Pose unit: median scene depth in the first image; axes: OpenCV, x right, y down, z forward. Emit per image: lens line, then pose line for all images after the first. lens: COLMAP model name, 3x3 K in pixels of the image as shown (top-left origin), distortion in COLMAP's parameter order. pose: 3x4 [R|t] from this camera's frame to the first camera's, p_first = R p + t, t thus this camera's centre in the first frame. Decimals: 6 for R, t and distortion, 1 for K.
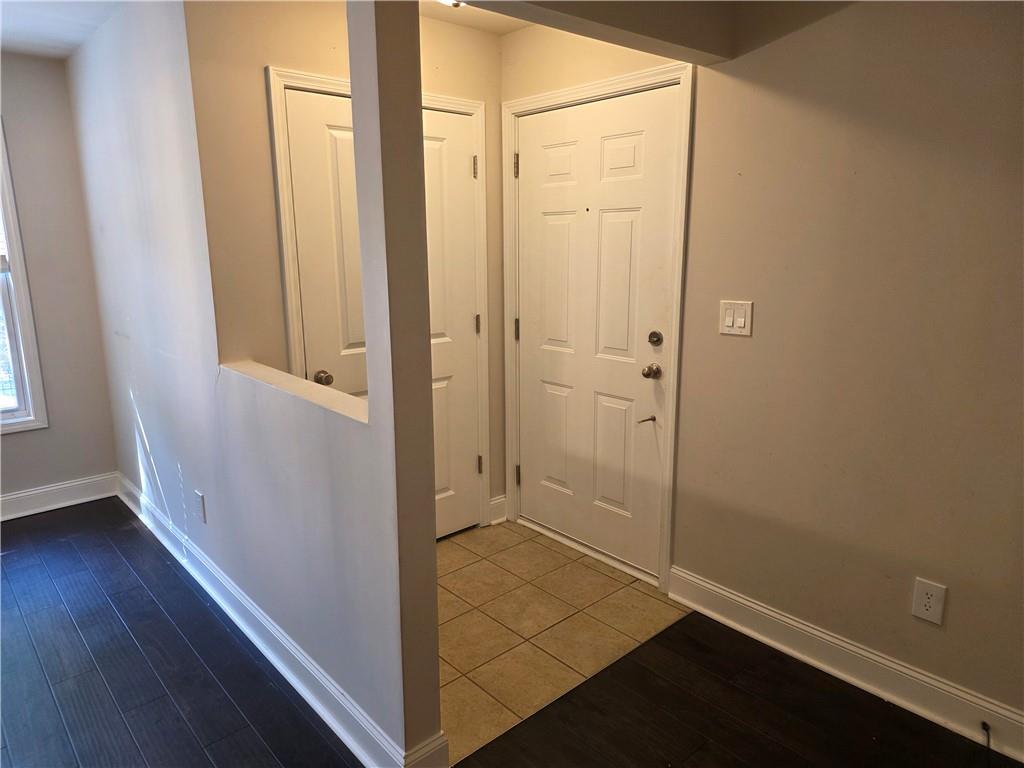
lens RADIAL K [[677.8, 0, 493.5], [0, 677.8, 382.3], [0, 0, 1]] dist [0.068221, -0.035211]
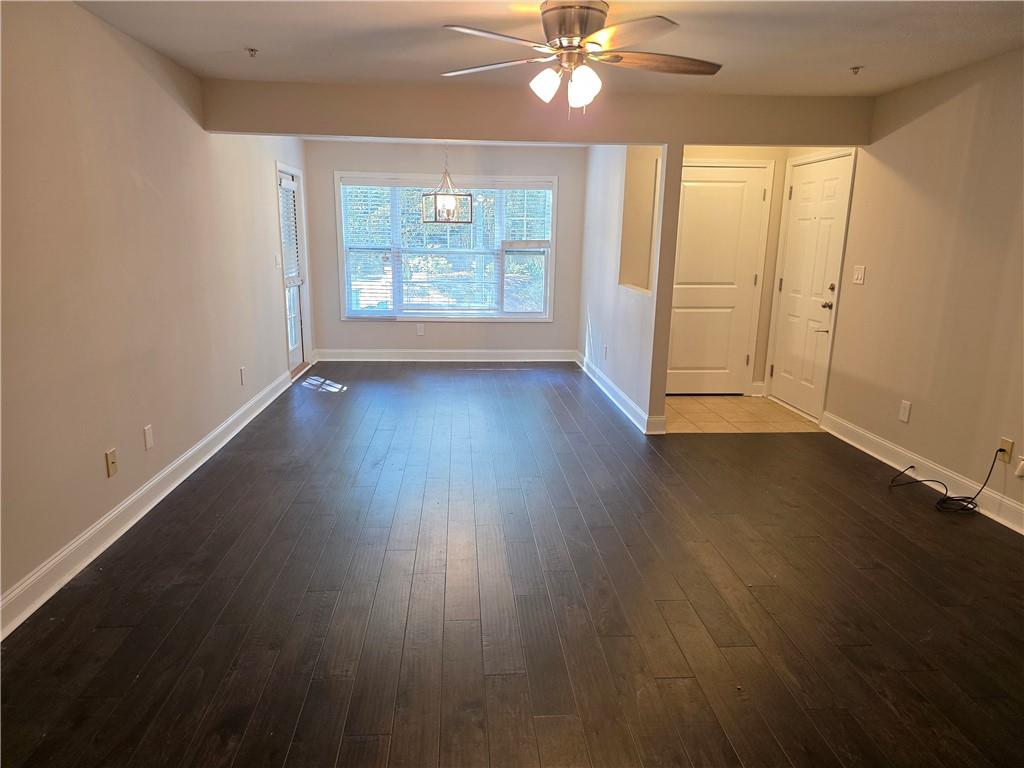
lens RADIAL K [[677.8, 0, 506.3], [0, 677.8, 392.7], [0, 0, 1]] dist [0.068221, -0.035211]
pose [[0.800183, 0.154451, -0.579527, 0.579687], [-0.147054, 0.987302, 0.060083, 0.210118], [0.581448, 0.037144, 0.812735, -0.919530]]
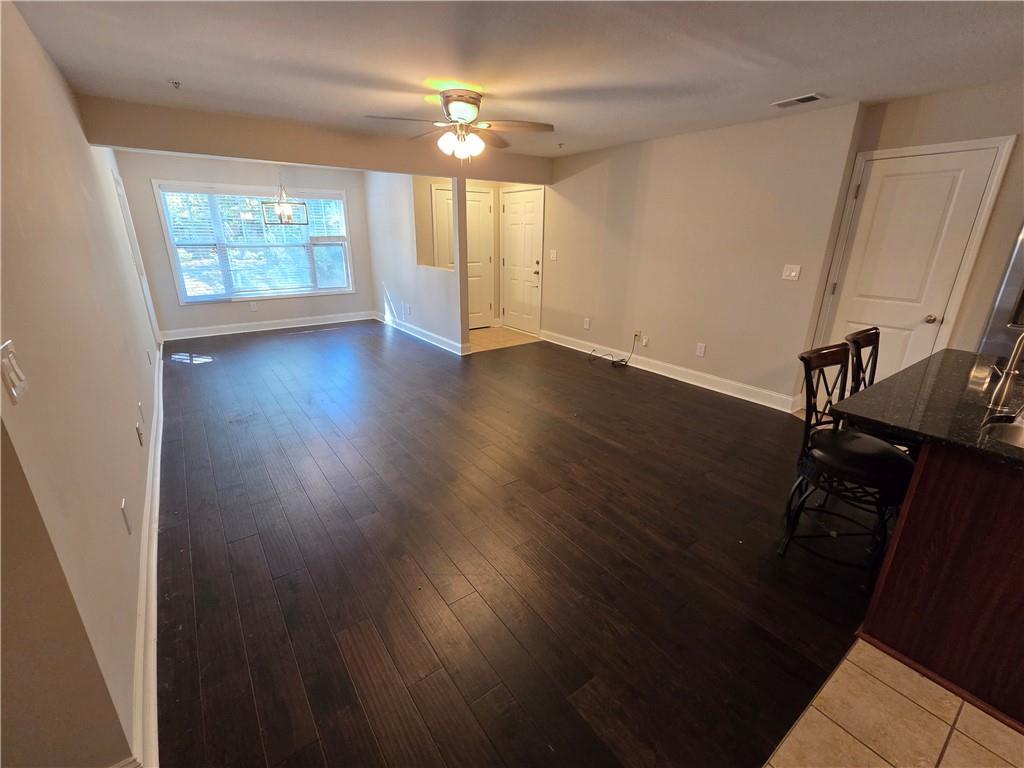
lens RADIAL K [[442.1, 0, 513.4], [0, 442.1, 383.9], [0, 0, 1]] dist [0.000149, -0.000586]
pose [[0.997007, 0.041633, -0.065140, 0.251841], [-0.033686, 0.992362, 0.118668, 0.251408], [0.069583, -0.116119, 0.990795, -1.153984]]
